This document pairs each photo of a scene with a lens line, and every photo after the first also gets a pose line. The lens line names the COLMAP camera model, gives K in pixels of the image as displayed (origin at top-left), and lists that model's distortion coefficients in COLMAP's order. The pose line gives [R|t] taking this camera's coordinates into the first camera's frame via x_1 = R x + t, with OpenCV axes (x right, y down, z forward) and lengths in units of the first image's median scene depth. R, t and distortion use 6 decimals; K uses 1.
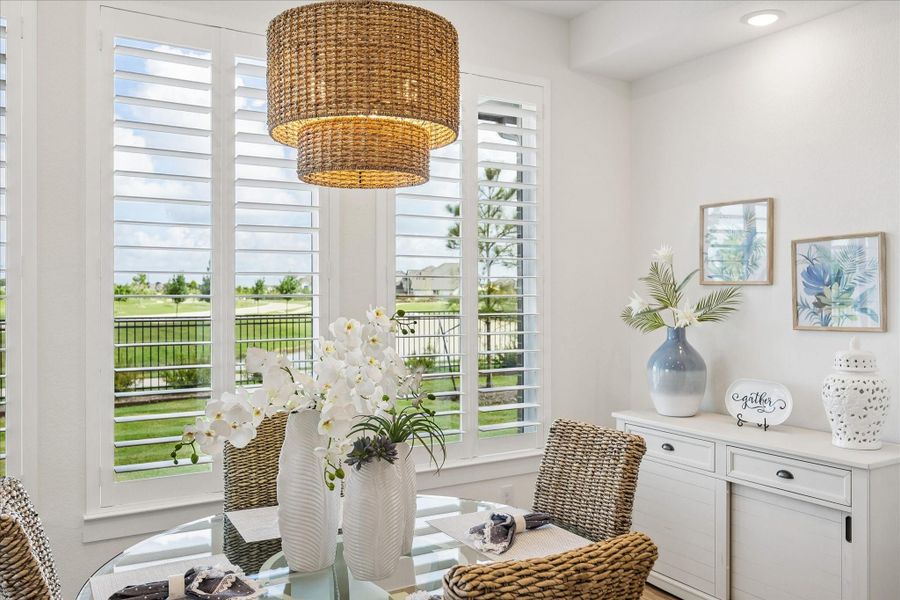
lens RADIAL K [[739.5, 0, 449.0], [0, 739.5, 302.1], [0, 0, 1]] dist [0.001941, -0.001698]
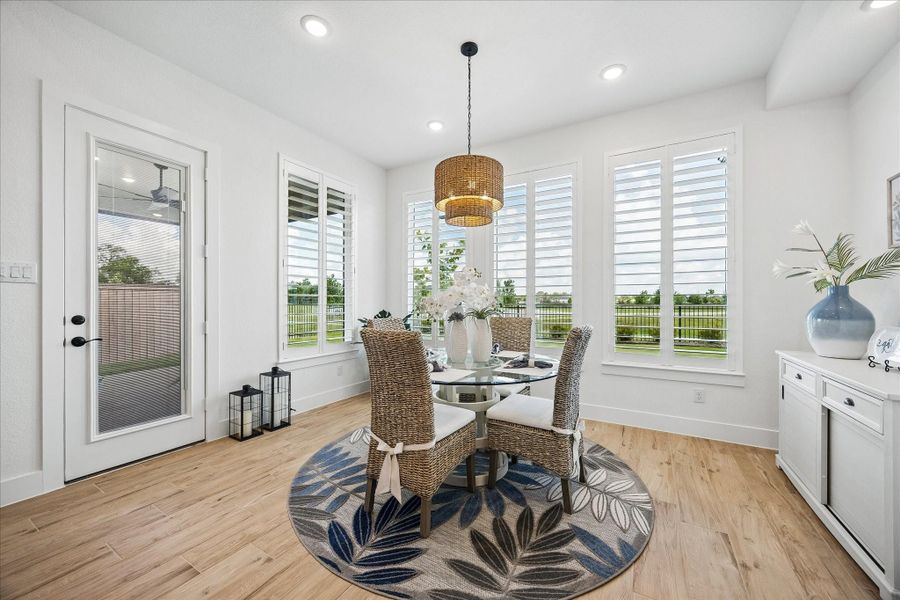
lens RADIAL K [[348.1, 0, 451.6], [0, 348.1, 300.0], [0, 0, 1]] dist [-0.006196, 0.000644]
pose [[0.488124, -0.006677, -0.872748, 0.536144], [-0.007096, 0.999907, -0.011618, 0.075059], [0.872745, 0.011865, 0.488032, 0.176396]]
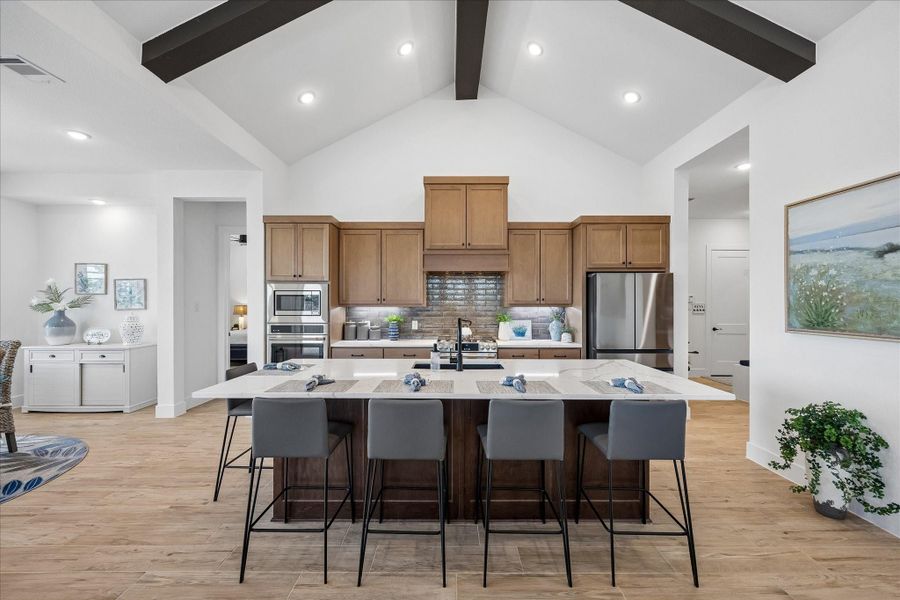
lens RADIAL K [[361.8, 0, 451.4], [0, 361.8, 302.4], [0, 0, 1]] dist [0.003256, -0.000092]
pose [[0.512486, 0.000135, 0.858696, -0.082075], [0.004962, 0.999983, -0.003118, 0.018773], [-0.858681, 0.005859, 0.512476, -0.868168]]
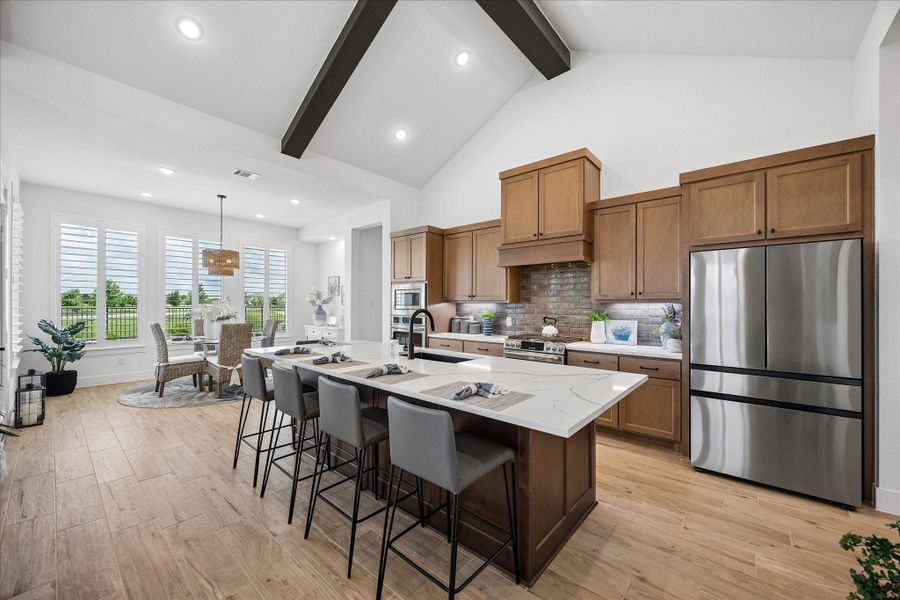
lens RADIAL K [[348.1, 0, 447.4], [0, 348.1, 302.8], [0, 0, 1]] dist [-0.006196, 0.000644]
pose [[0.950918, 0.005542, 0.309393, 0.420696], [-0.002162, 0.999934, -0.011267, 0.045372], [-0.309435, 0.010045, 0.950868, -1.245680]]
